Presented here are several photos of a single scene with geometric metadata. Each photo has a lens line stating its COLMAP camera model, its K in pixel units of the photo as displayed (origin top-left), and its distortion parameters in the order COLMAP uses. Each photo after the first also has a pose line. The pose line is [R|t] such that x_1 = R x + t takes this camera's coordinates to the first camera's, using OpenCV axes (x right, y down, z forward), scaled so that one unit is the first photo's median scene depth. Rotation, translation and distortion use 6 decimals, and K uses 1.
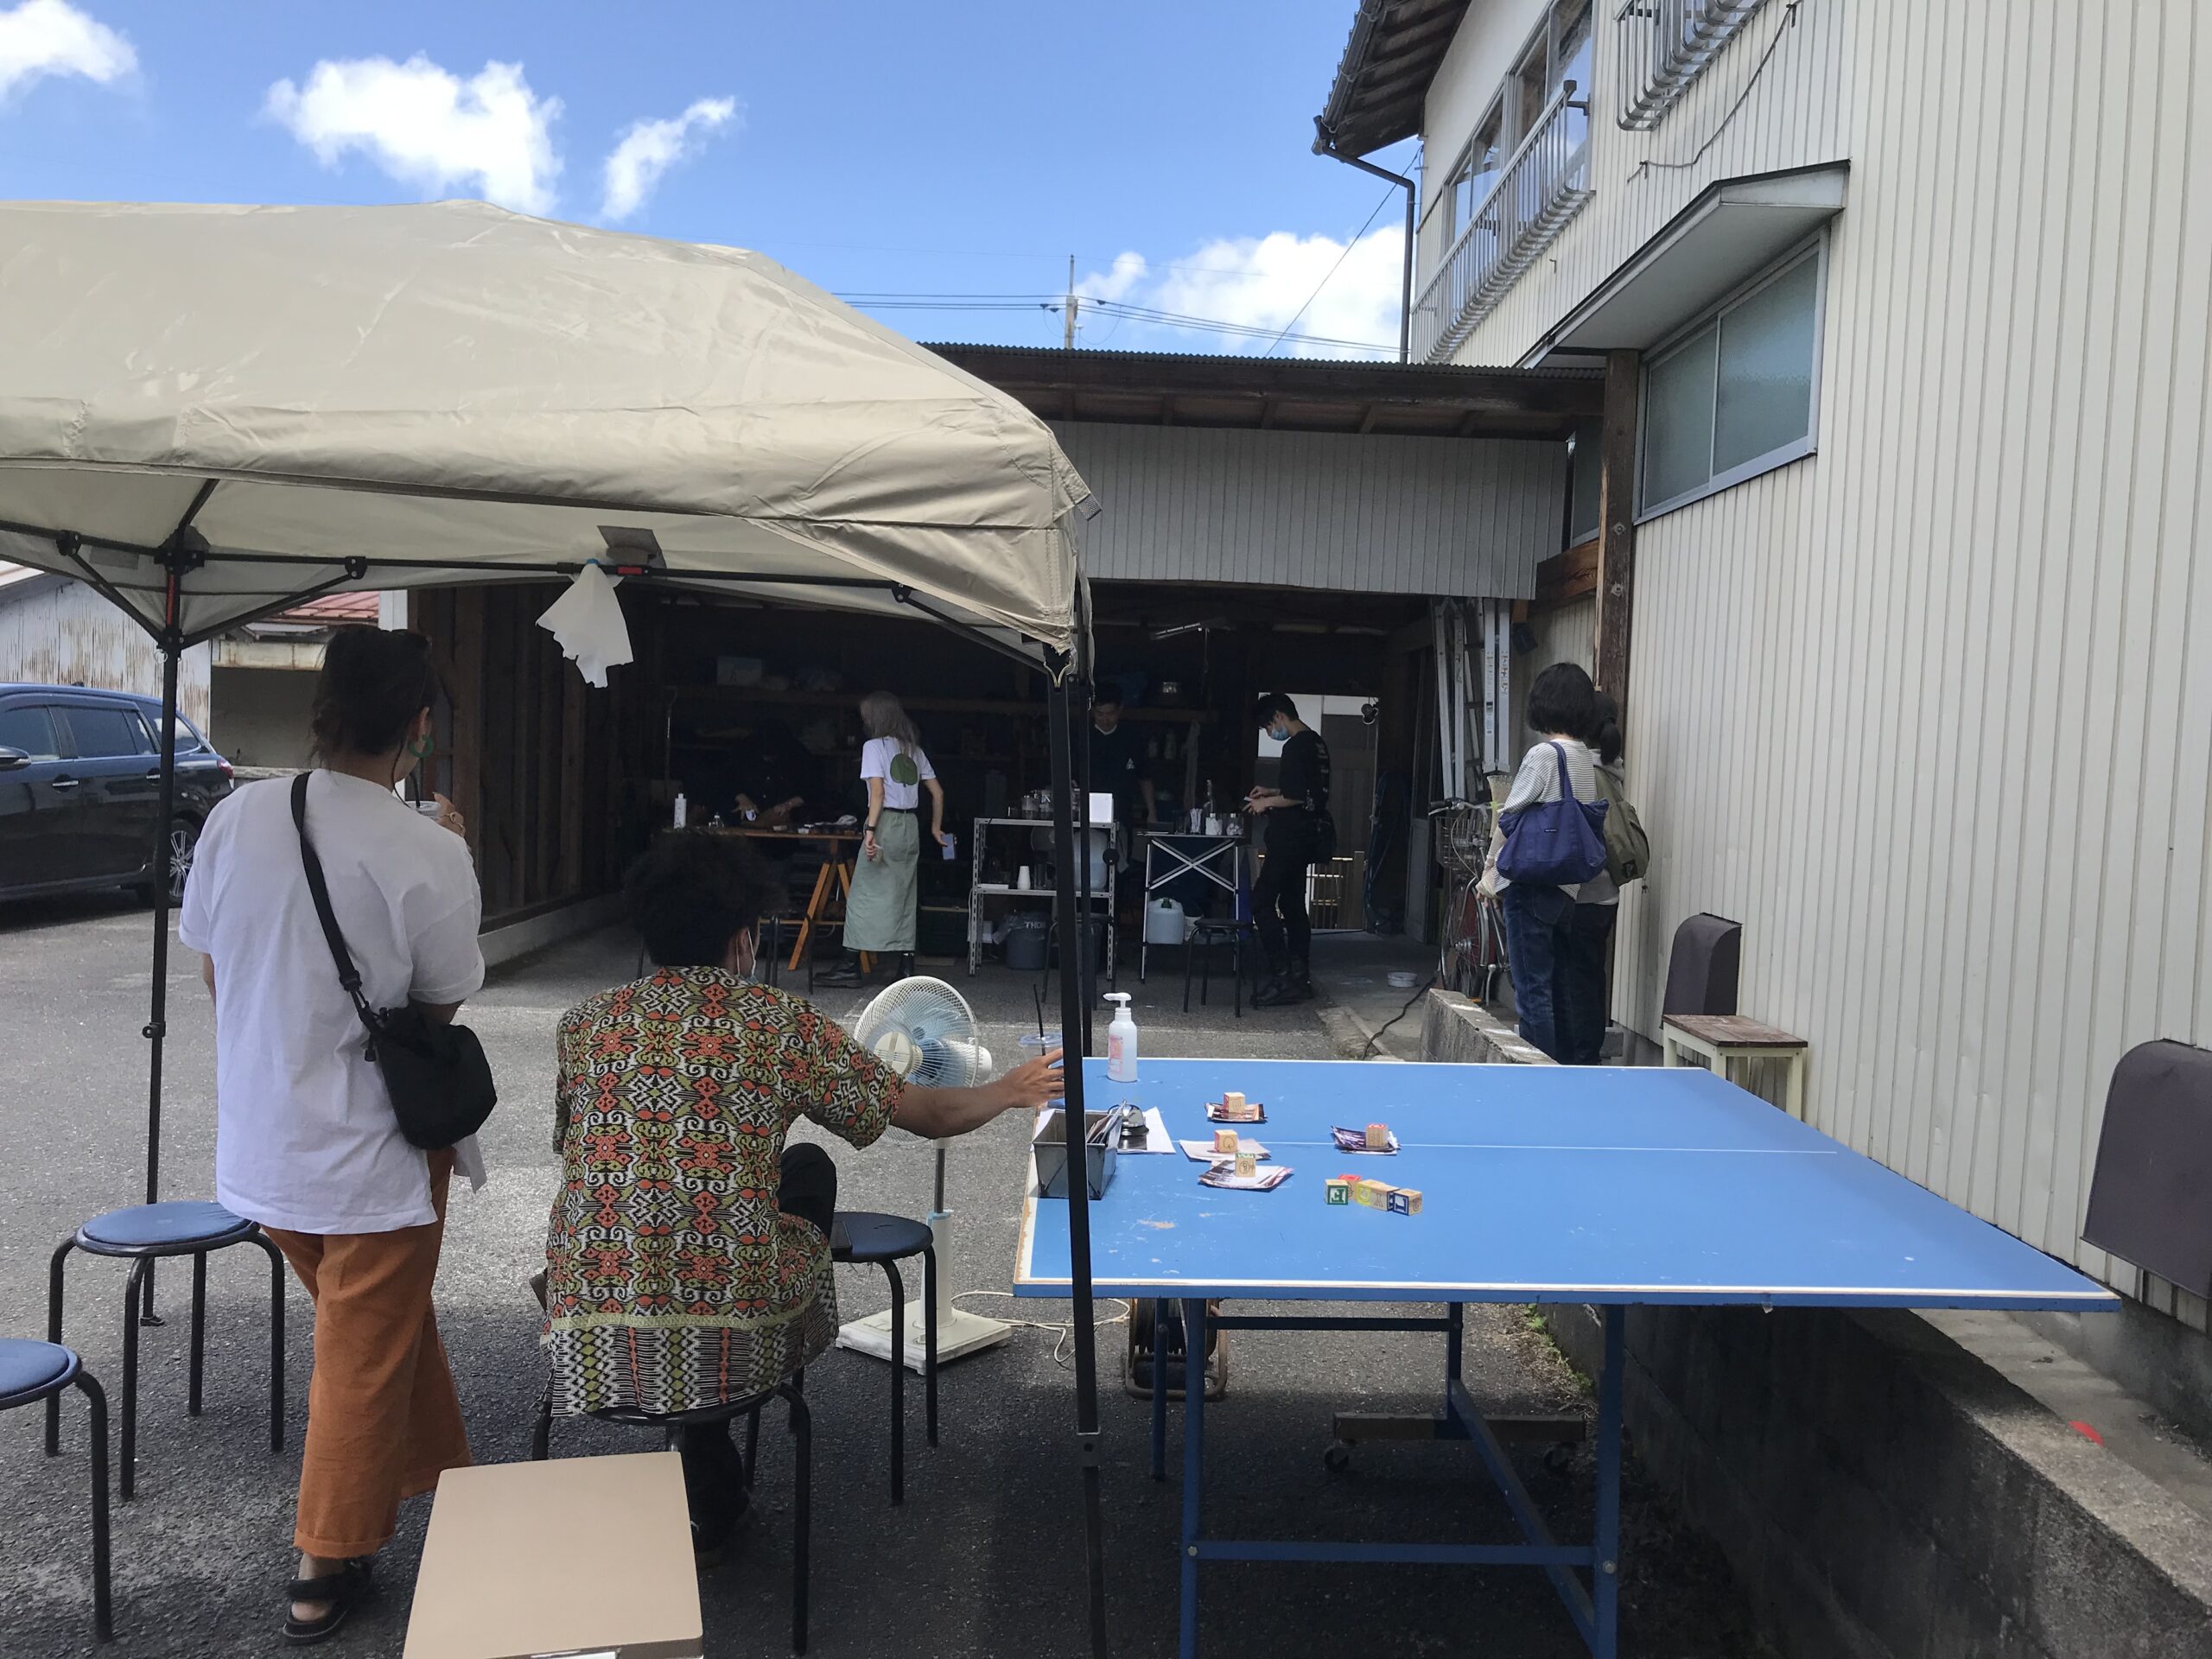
lens RADIAL K [[1817.6, 0, 1105.5], [0, 1817.6, 830.0], [0, 0, 1]] dist [0.006686, -0.009958]
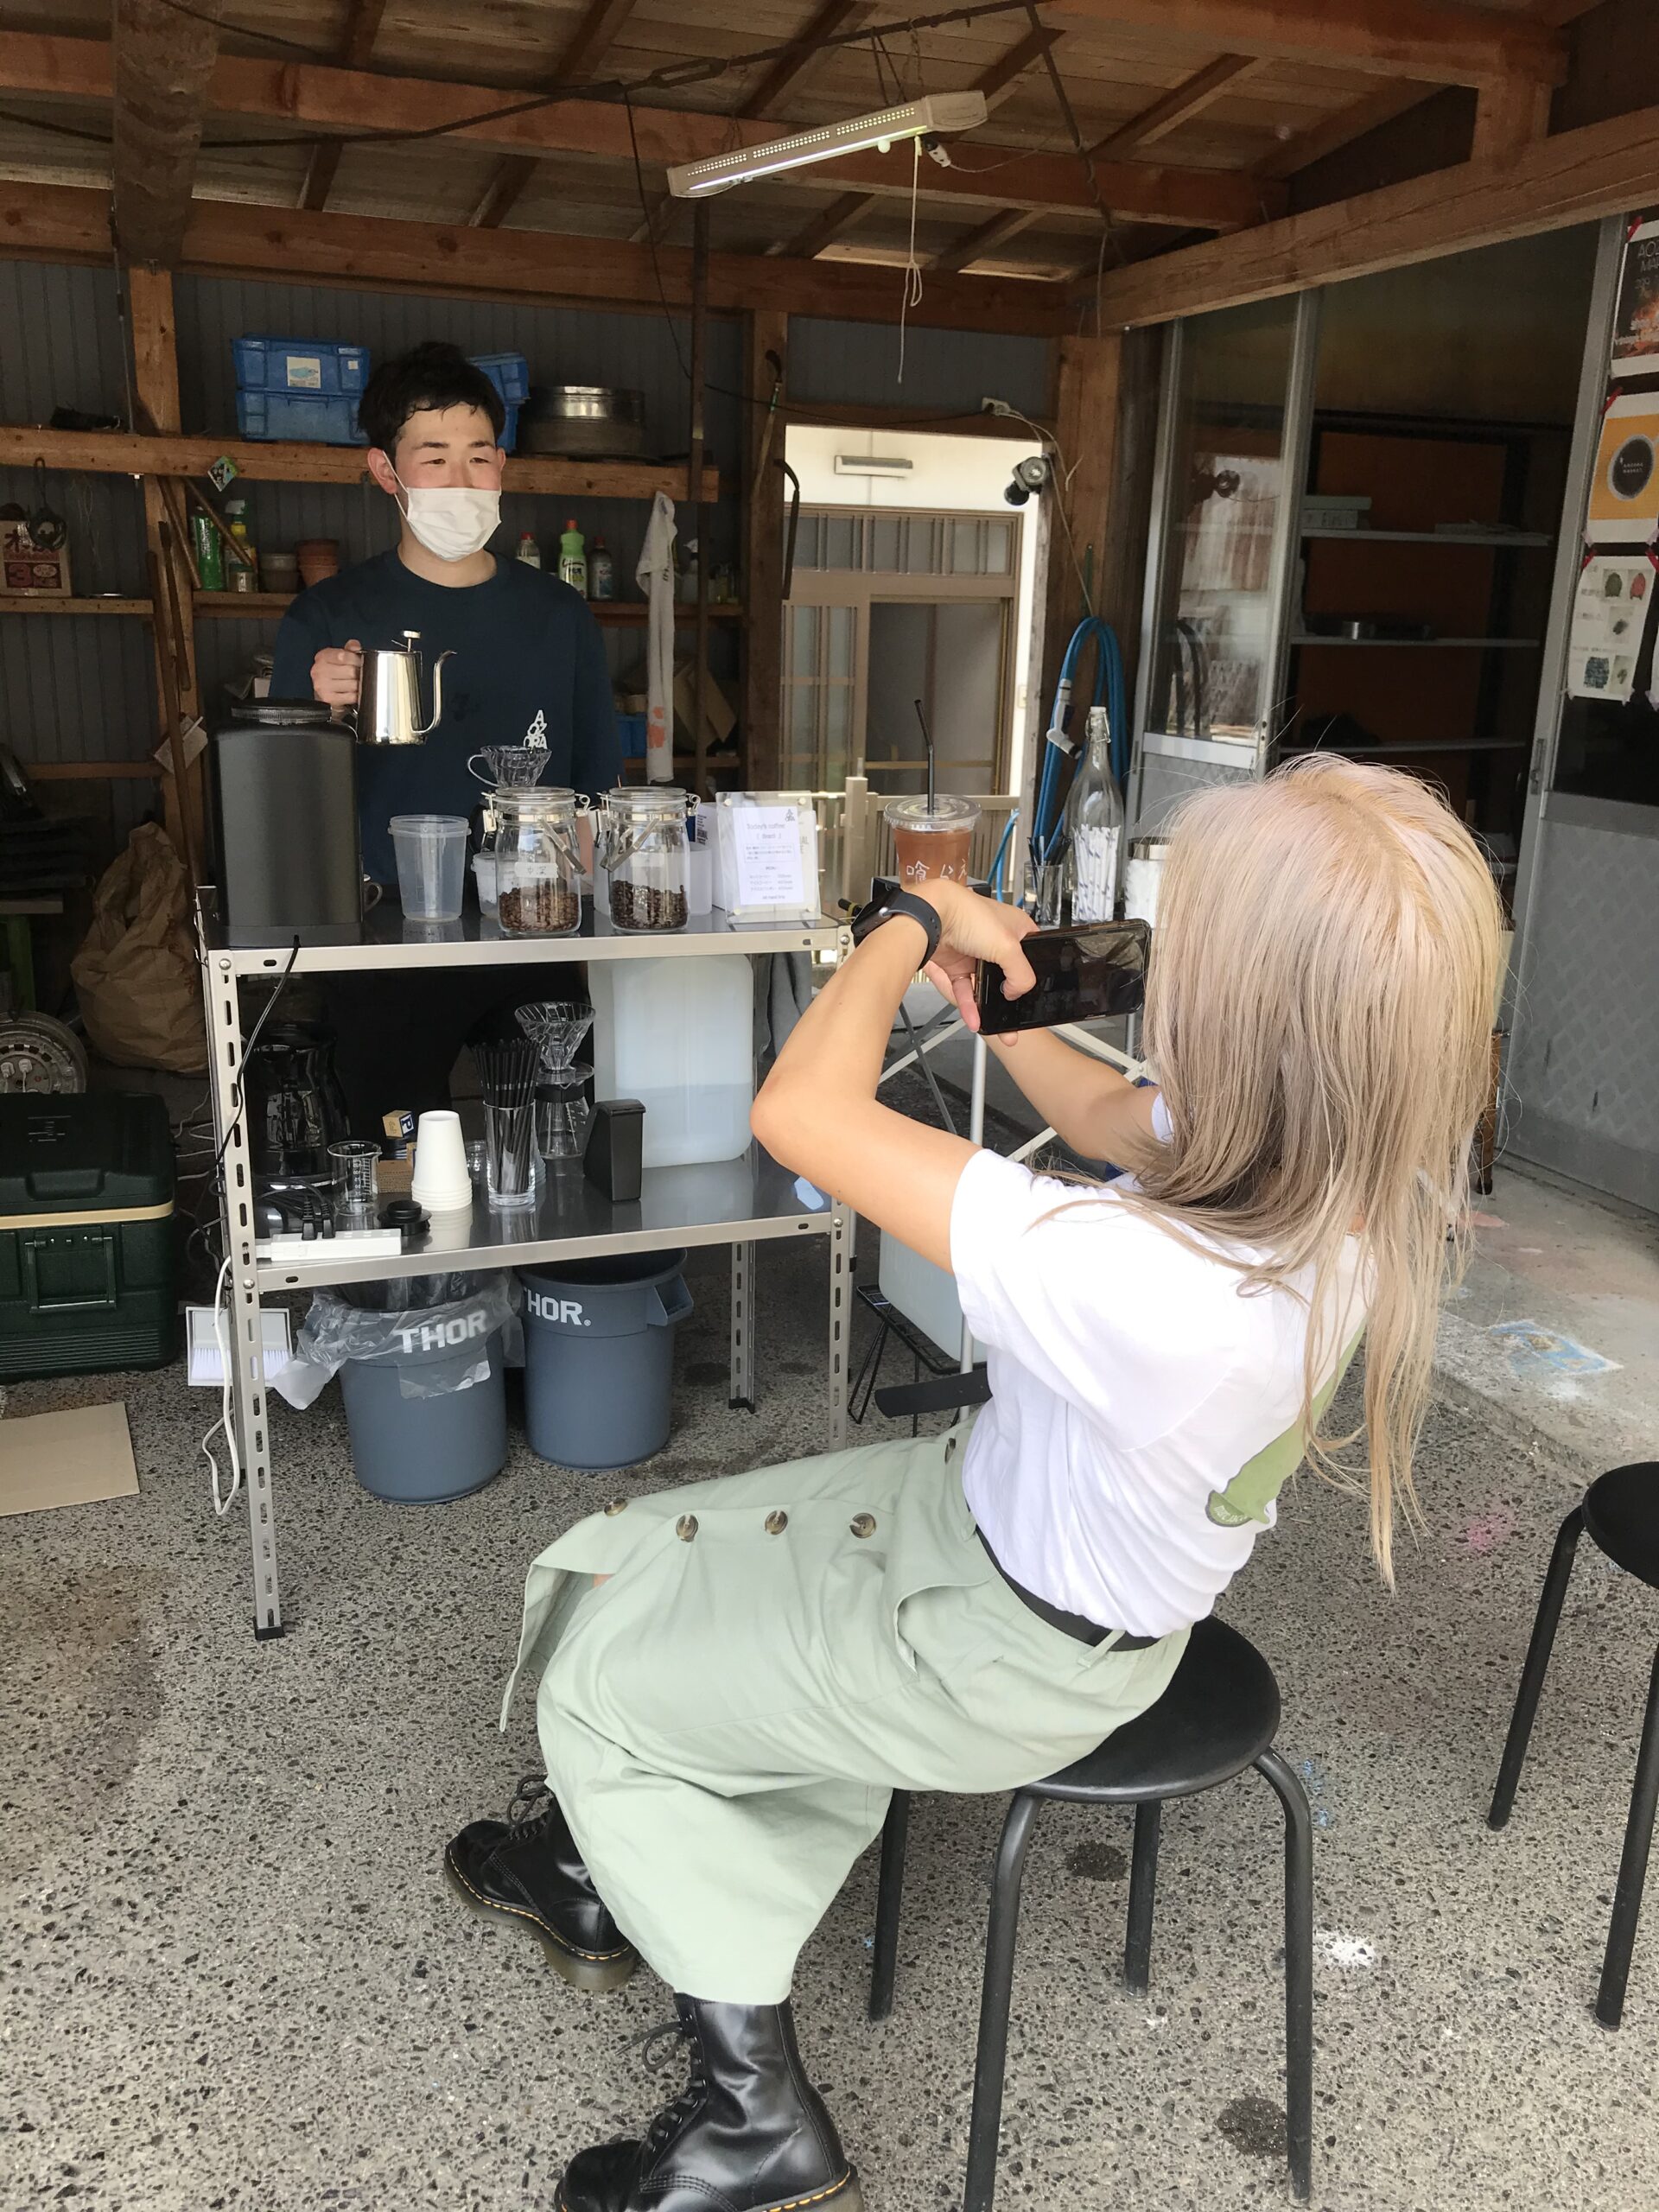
lens RADIAL K [[1817.6, 0, 833.3], [0, 1817.6, 1099.9], [0, 0, 1]] dist [0.006686, -0.009958]
pose [[0.930945, -0.114997, 0.346578, -0.062714], [0.027017, 0.968207, 0.248688, -0.031597], [-0.364158, -0.222151, 0.904454, 0.617505]]
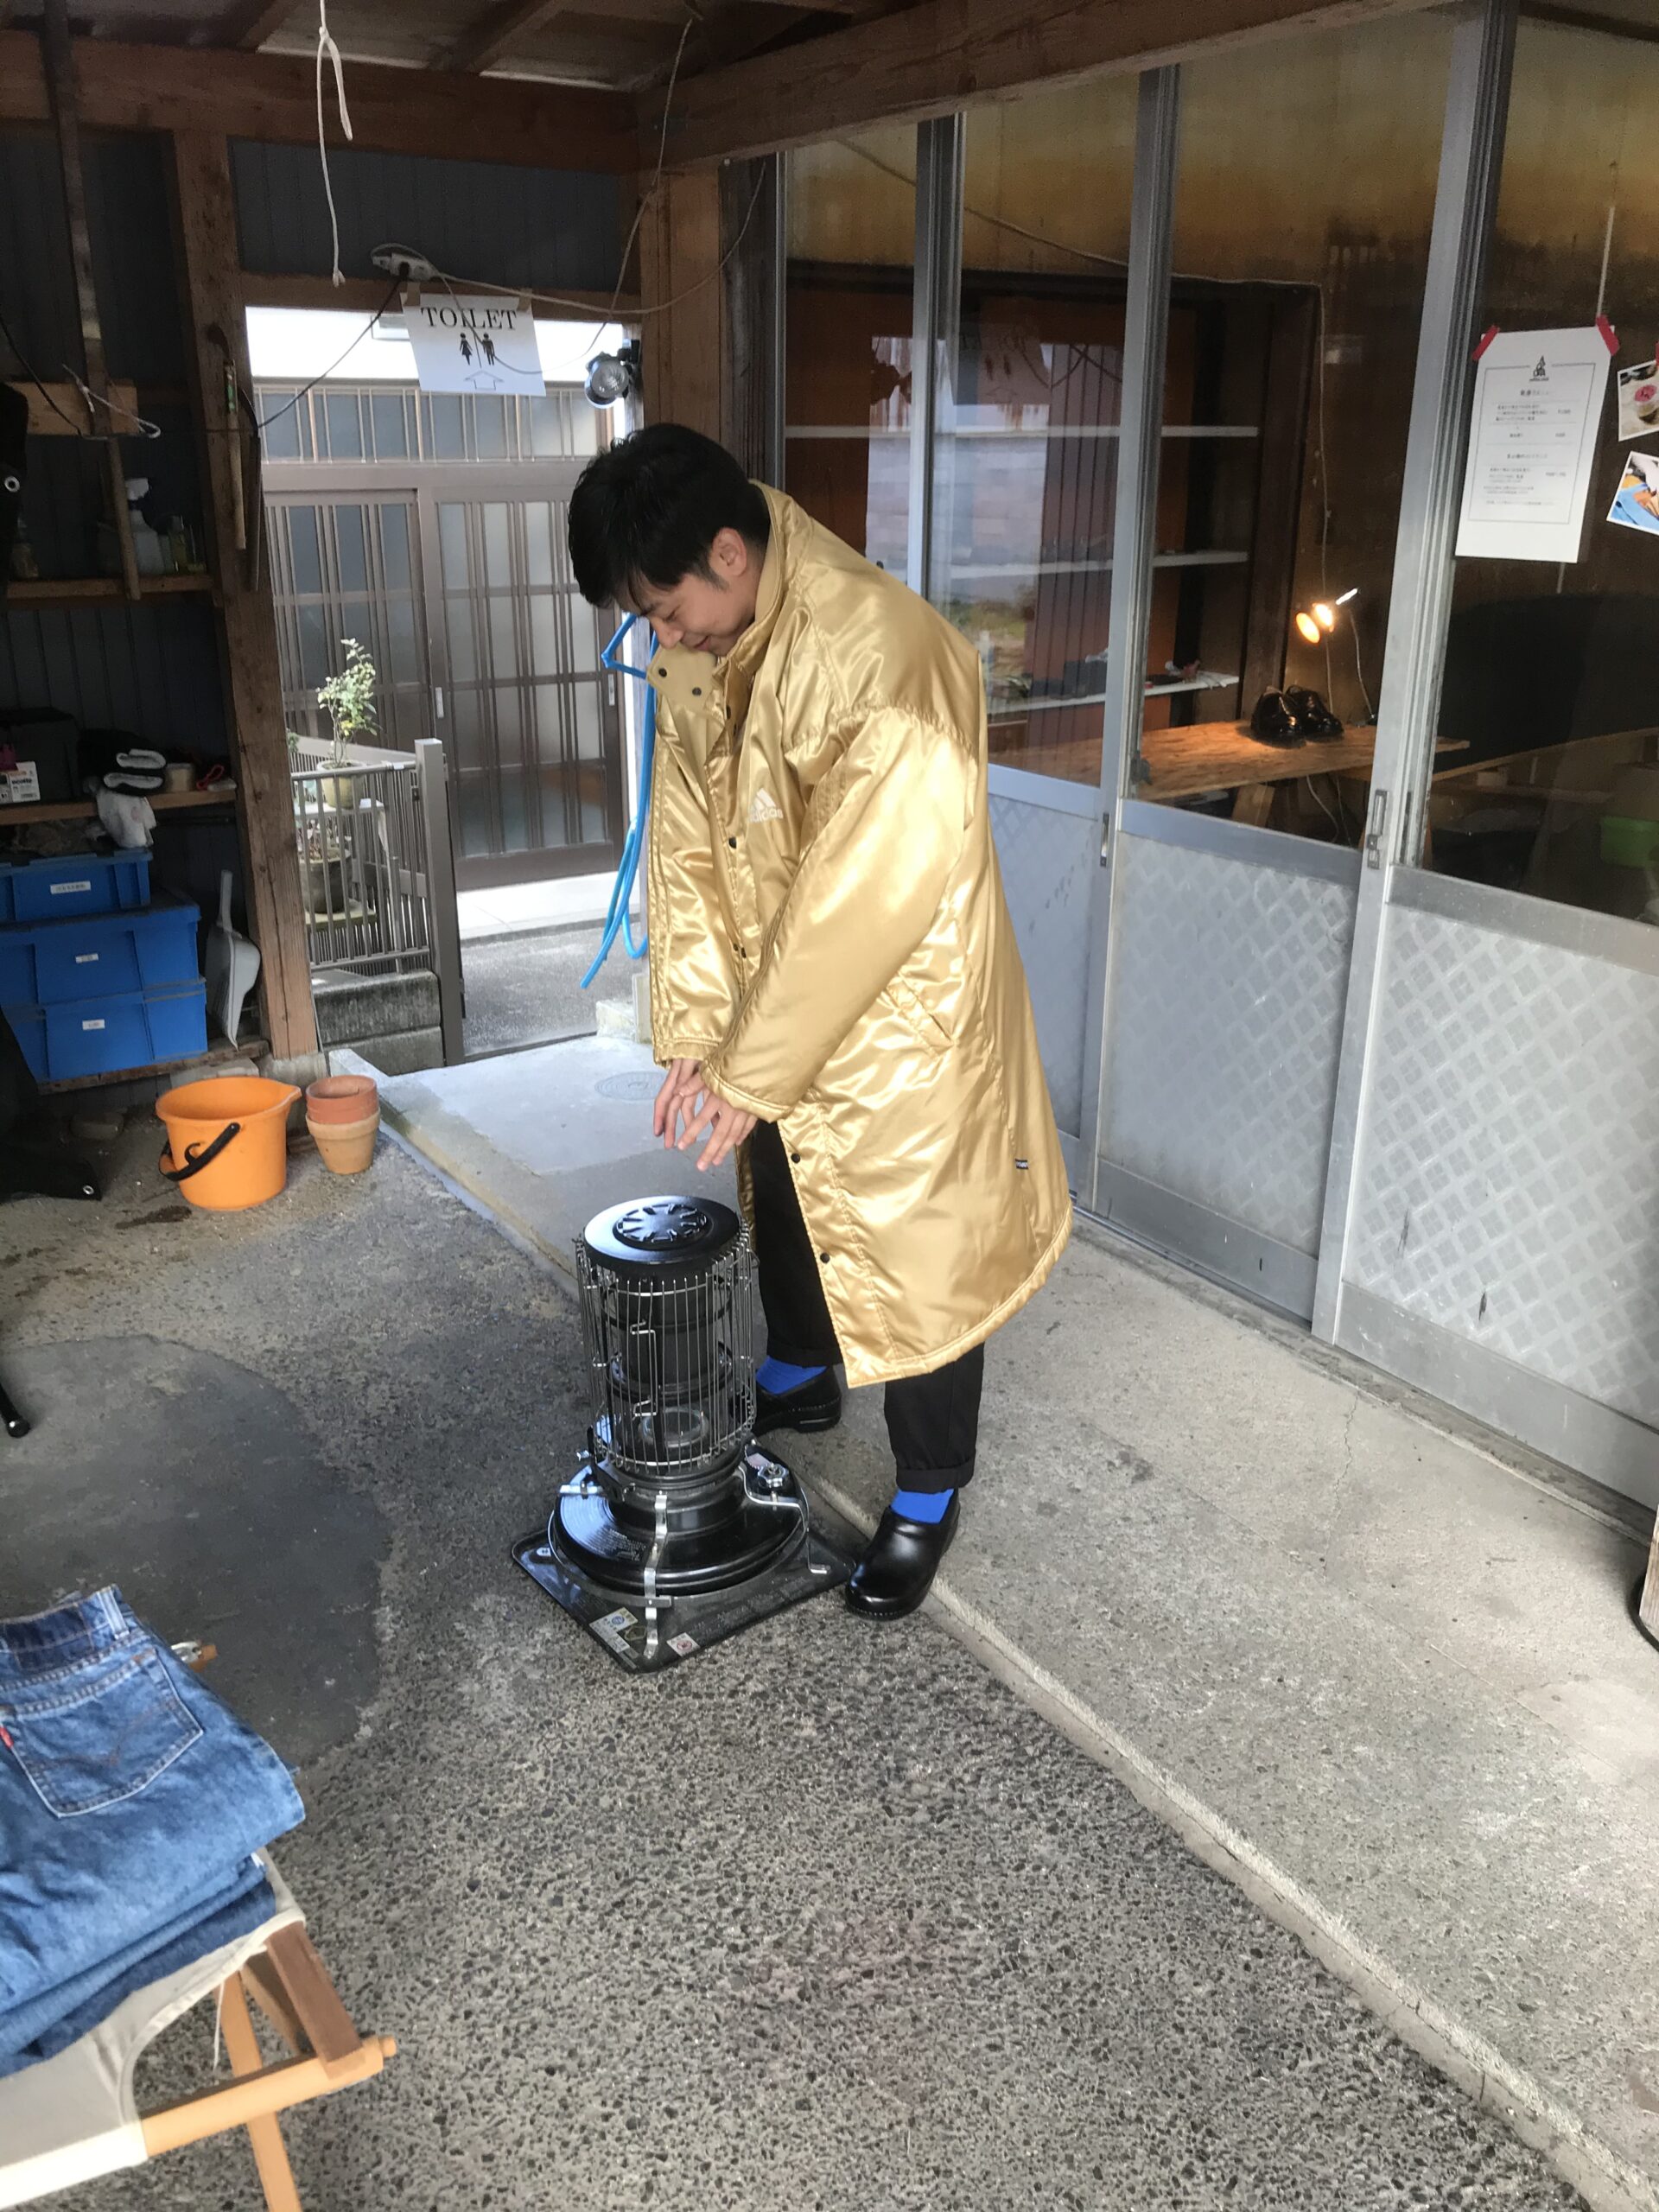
lens RADIAL K [[1817.6, 0, 820.7], [0, 1817.6, 1106.8], [0, 0, 1]] dist [0.006686, -0.009958]
pose [[0.836237, -0.226224, 0.499530, -0.005927], [0.053349, 0.940180, 0.336474, -0.051180], [-0.545767, -0.254723, 0.798282, 0.724025]]
